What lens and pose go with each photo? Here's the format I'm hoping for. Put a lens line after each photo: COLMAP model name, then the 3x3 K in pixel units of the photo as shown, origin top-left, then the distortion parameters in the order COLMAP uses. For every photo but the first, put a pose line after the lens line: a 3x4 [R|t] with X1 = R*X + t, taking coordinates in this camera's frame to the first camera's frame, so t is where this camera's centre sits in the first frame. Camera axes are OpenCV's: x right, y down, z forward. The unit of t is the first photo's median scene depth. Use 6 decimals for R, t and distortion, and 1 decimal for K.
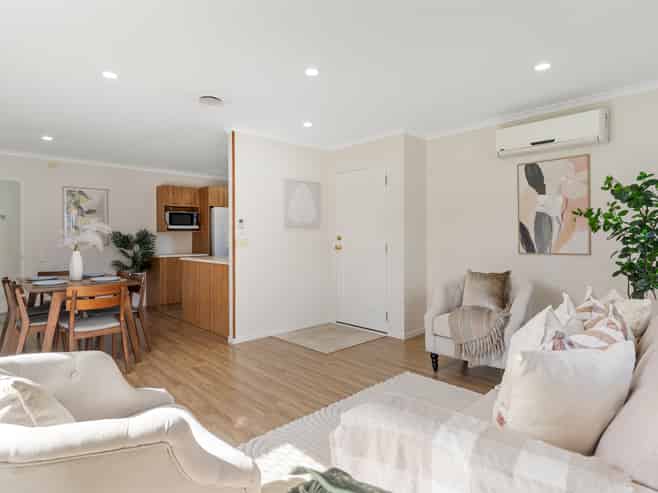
lens RADIAL K [[356.5, 0, 329.0], [0, 356.5, 246.5], [0, 0, 1]] dist [0.001689, -0.000443]
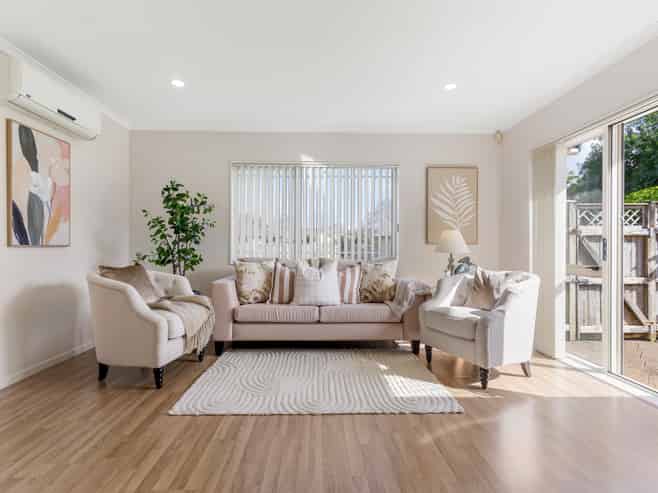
lens RADIAL K [[356.5, 0, 329.0], [0, 356.5, 246.5], [0, 0, 1]] dist [0.001689, -0.000443]
pose [[-0.726614, 0.004406, 0.687031, -0.424655], [0.009248, 0.999952, 0.003368, 0.024858], [-0.686983, 0.008800, -0.726620, 1.130315]]
